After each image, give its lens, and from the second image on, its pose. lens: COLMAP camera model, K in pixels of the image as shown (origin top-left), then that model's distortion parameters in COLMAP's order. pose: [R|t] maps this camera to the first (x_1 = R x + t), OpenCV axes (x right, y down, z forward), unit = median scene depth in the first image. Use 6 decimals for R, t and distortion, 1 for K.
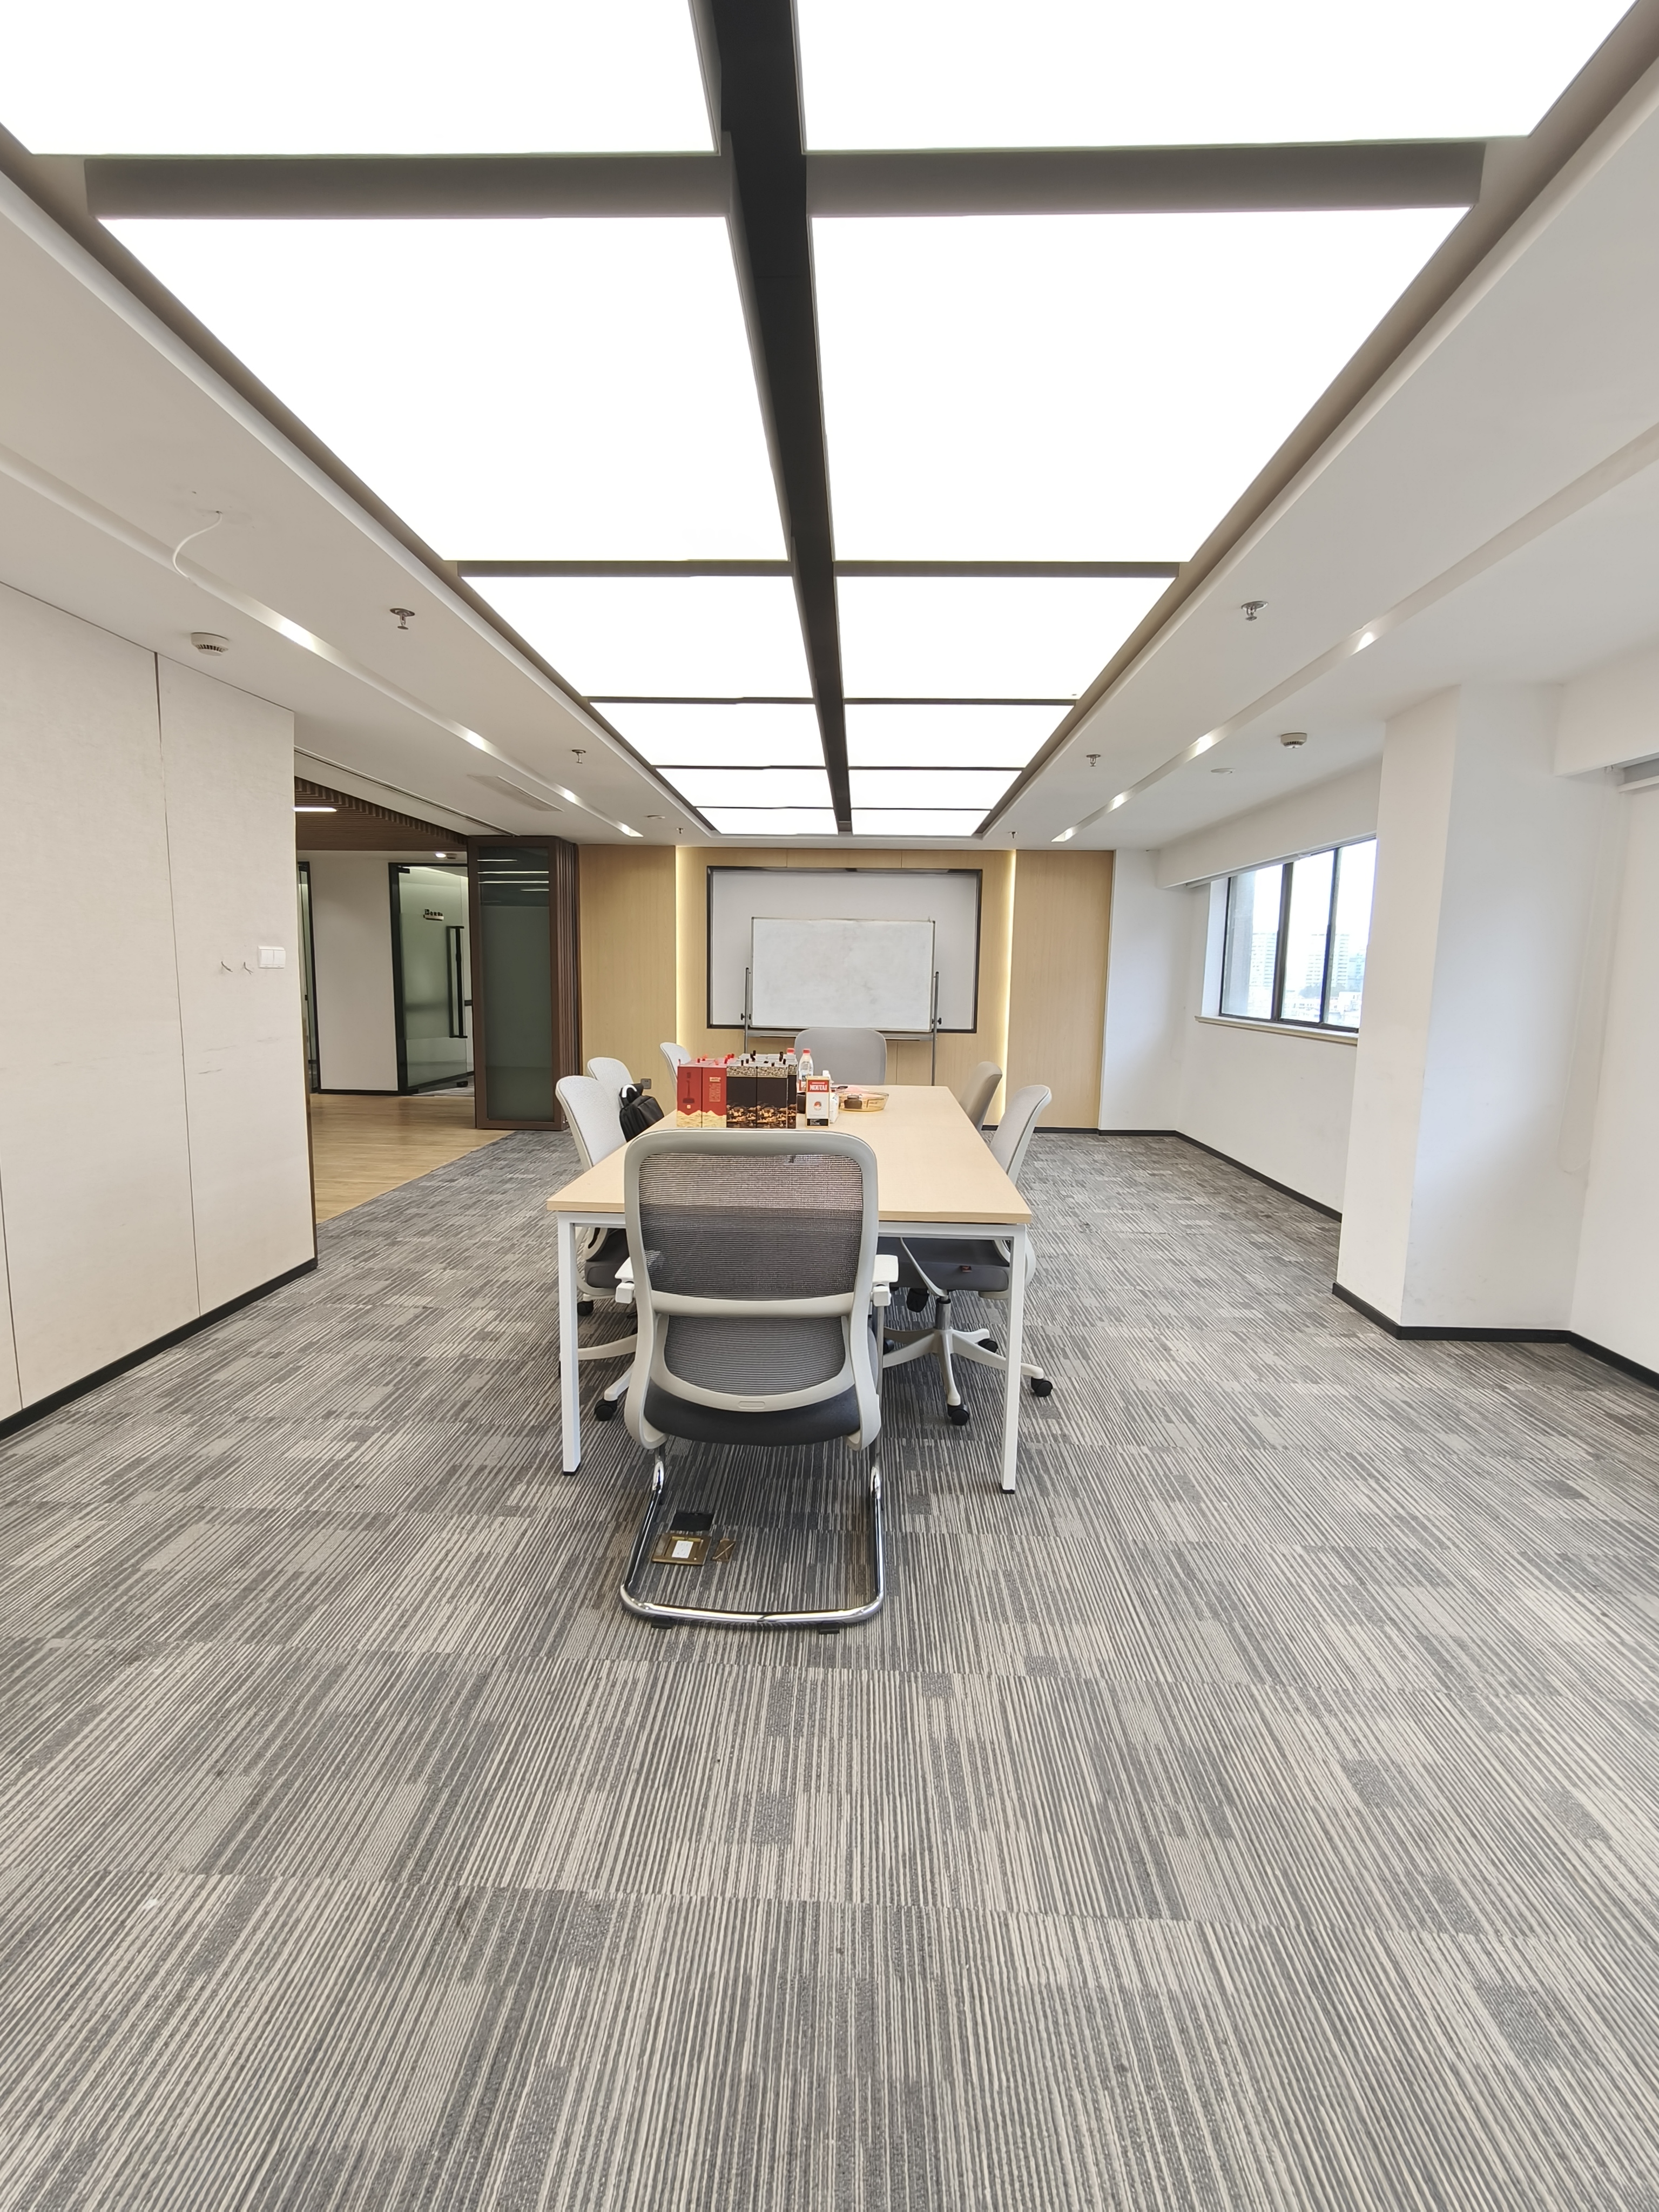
lens RADIAL K [[1008.4, 0, 820.4], [0, 1008.4, 1112.5], [0, 0, 1]] dist [0.002999, 0.000400]
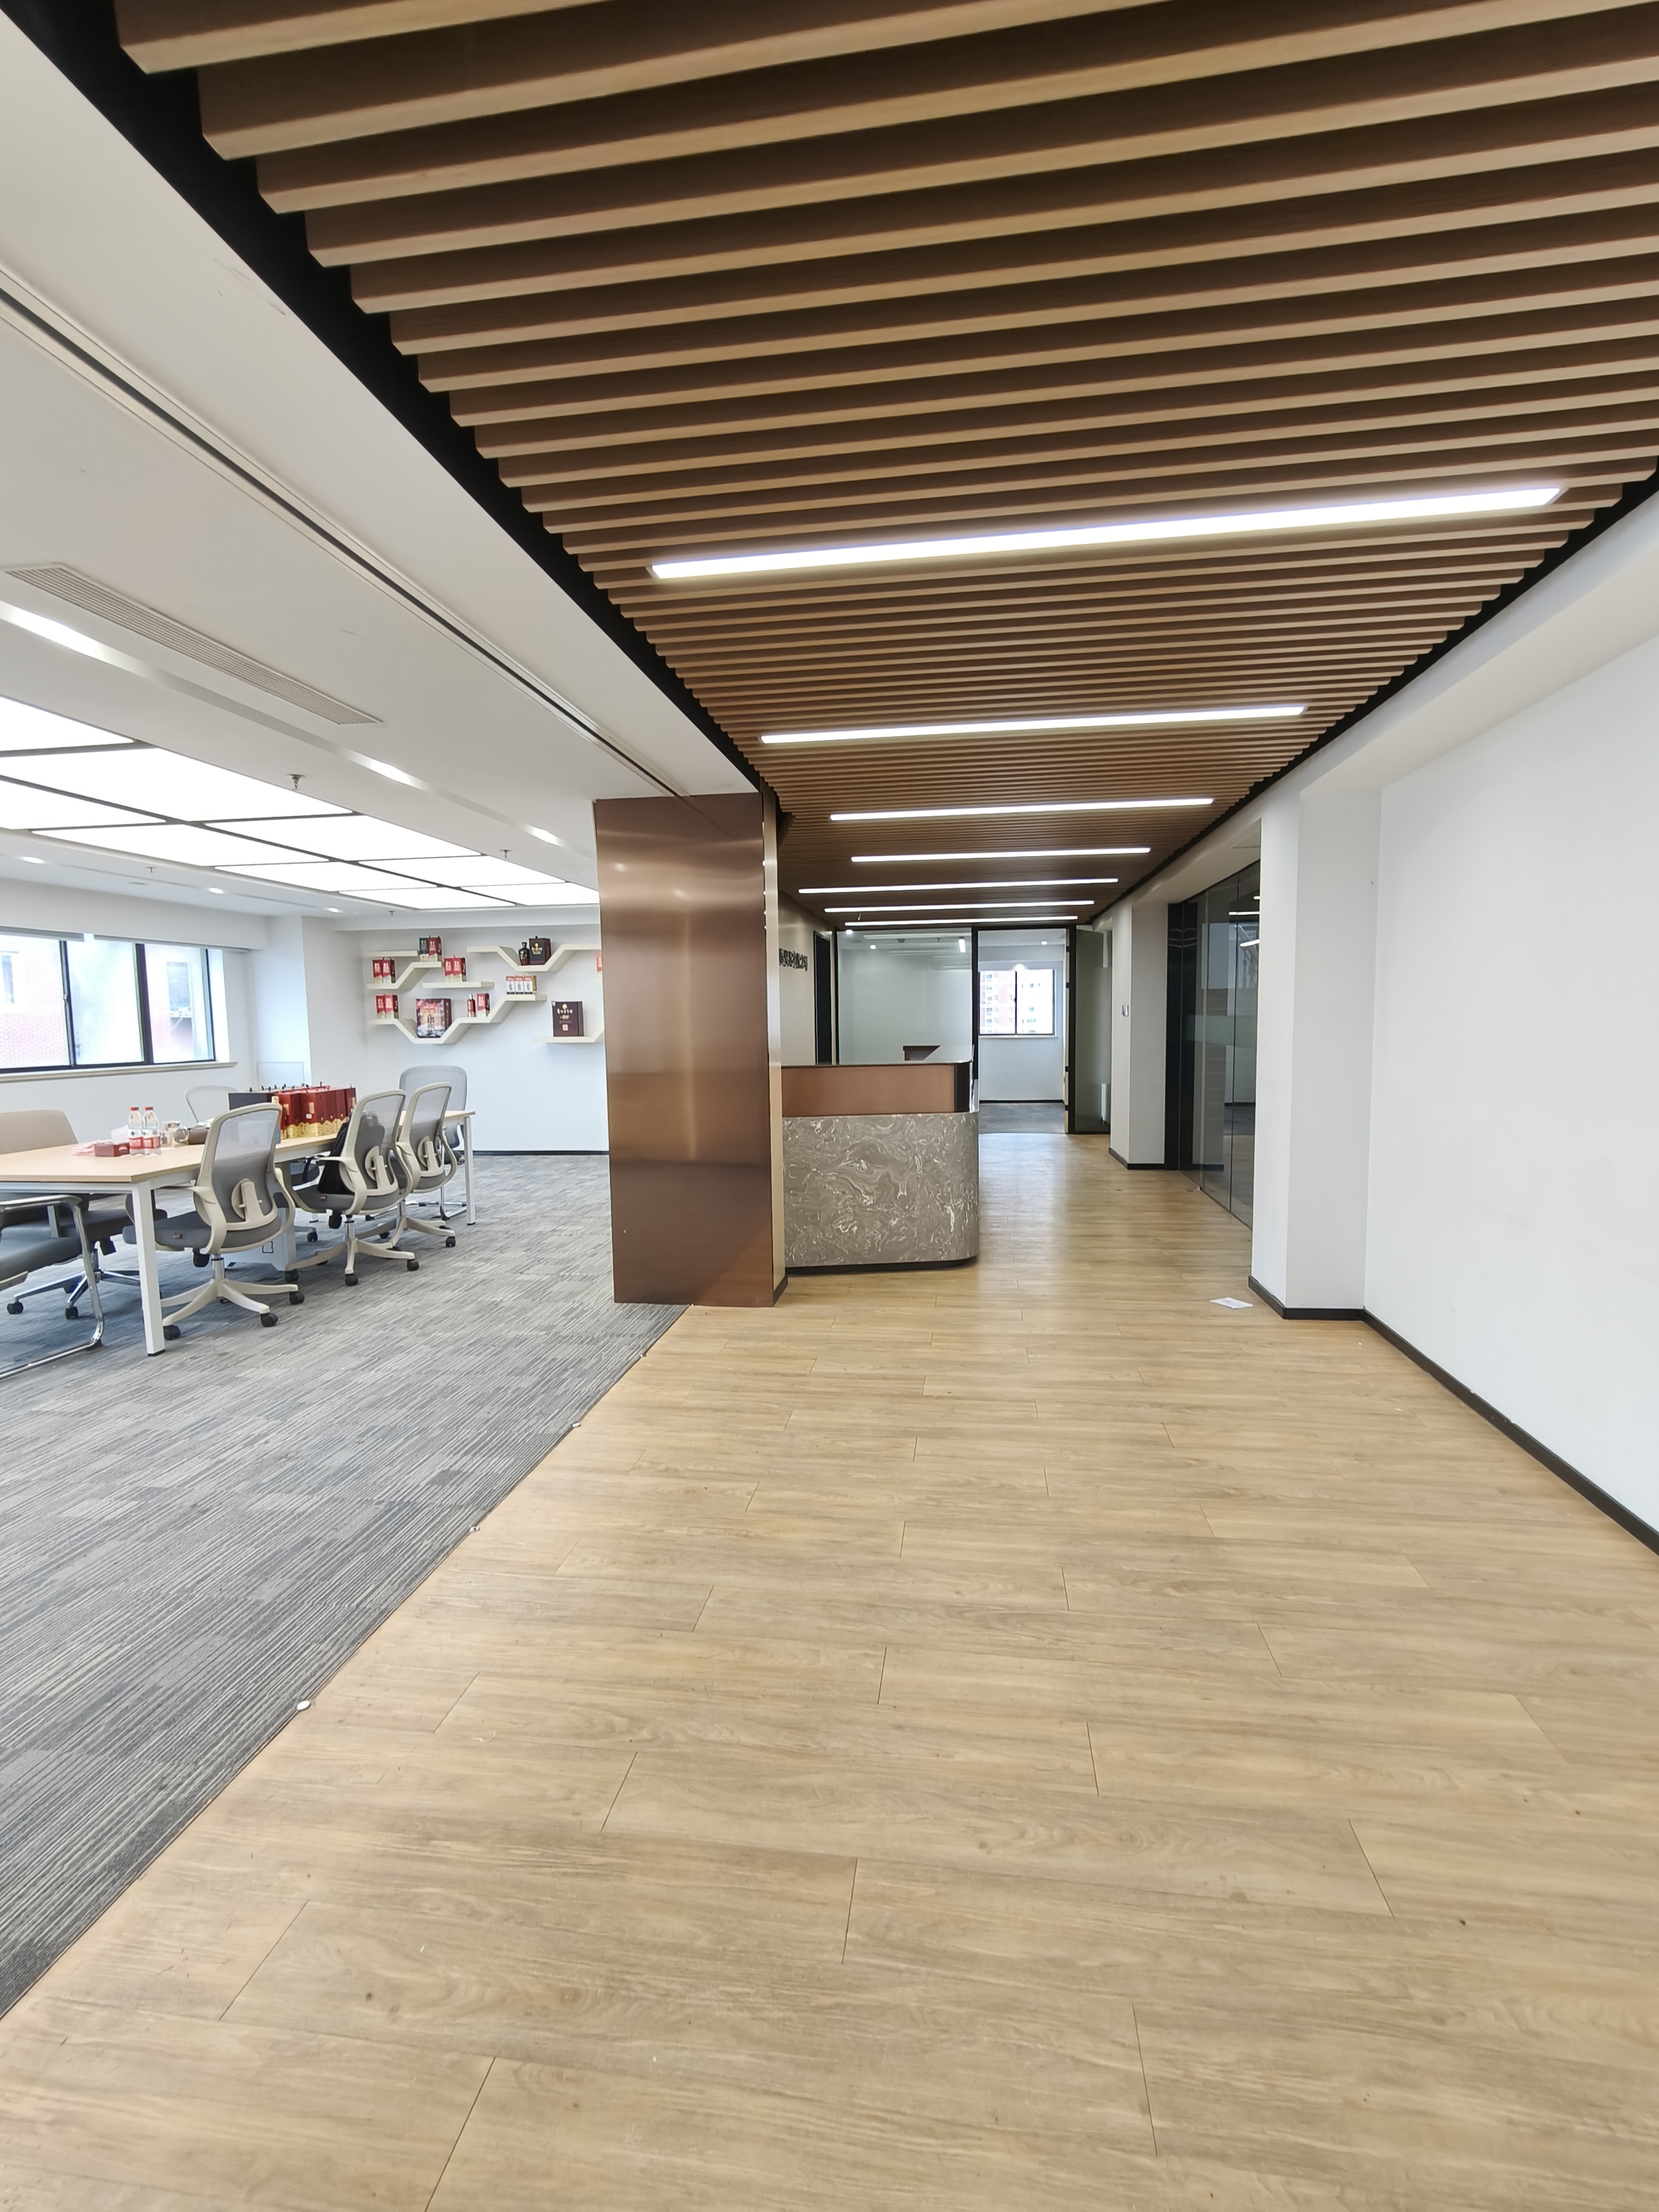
lens RADIAL K [[1021.6, 0, 822.2], [0, 1021.6, 1075.4], [0, 0, 1]] dist [0.001768, 0.000215]
pose [[-0.993939, -0.008865, 0.109577, -0.914028], [0.012709, 0.980795, 0.194625, -0.321999], [-0.109198, 0.194838, -0.974738, 2.177271]]
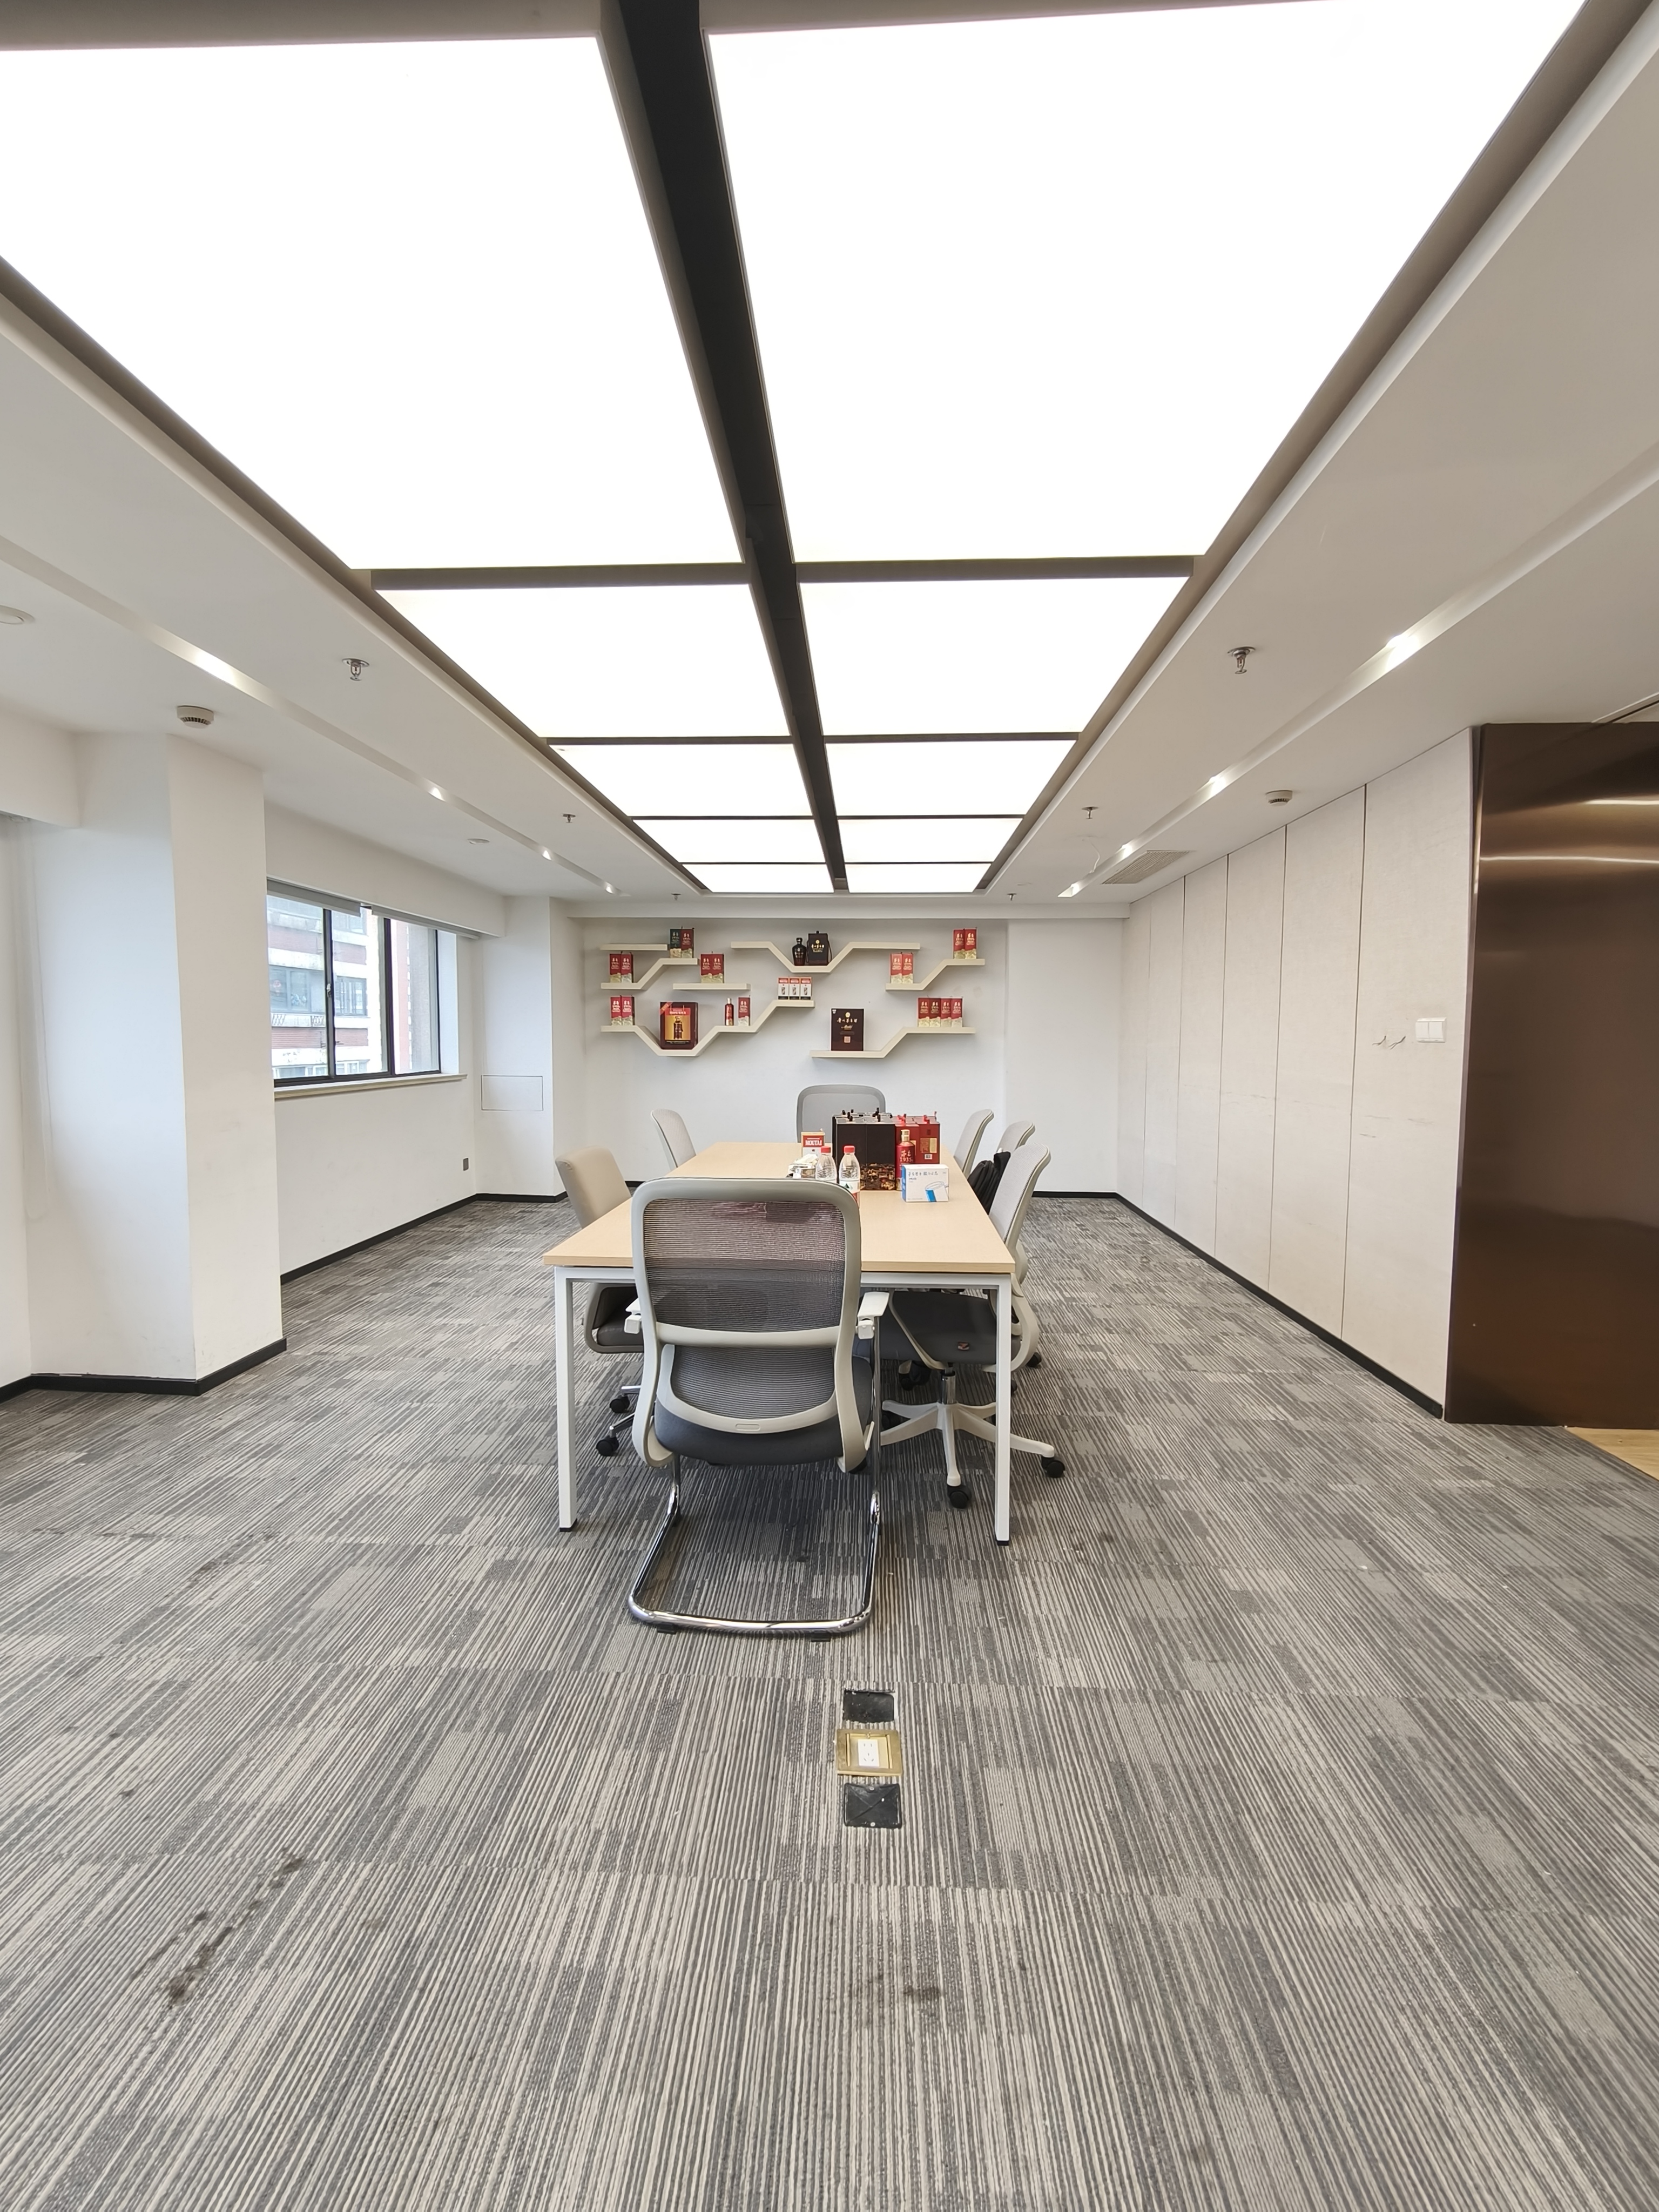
lens RADIAL K [[1008.4, 0, 820.4], [0, 1008.4, 1112.5], [0, 0, 1]] dist [0.002999, 0.000400]
pose [[-0.999684, -0.023473, 0.008951, -0.017425], [-0.021013, 0.976564, 0.214197, -0.260648], [-0.013769, 0.213942, -0.976749, 1.878622]]
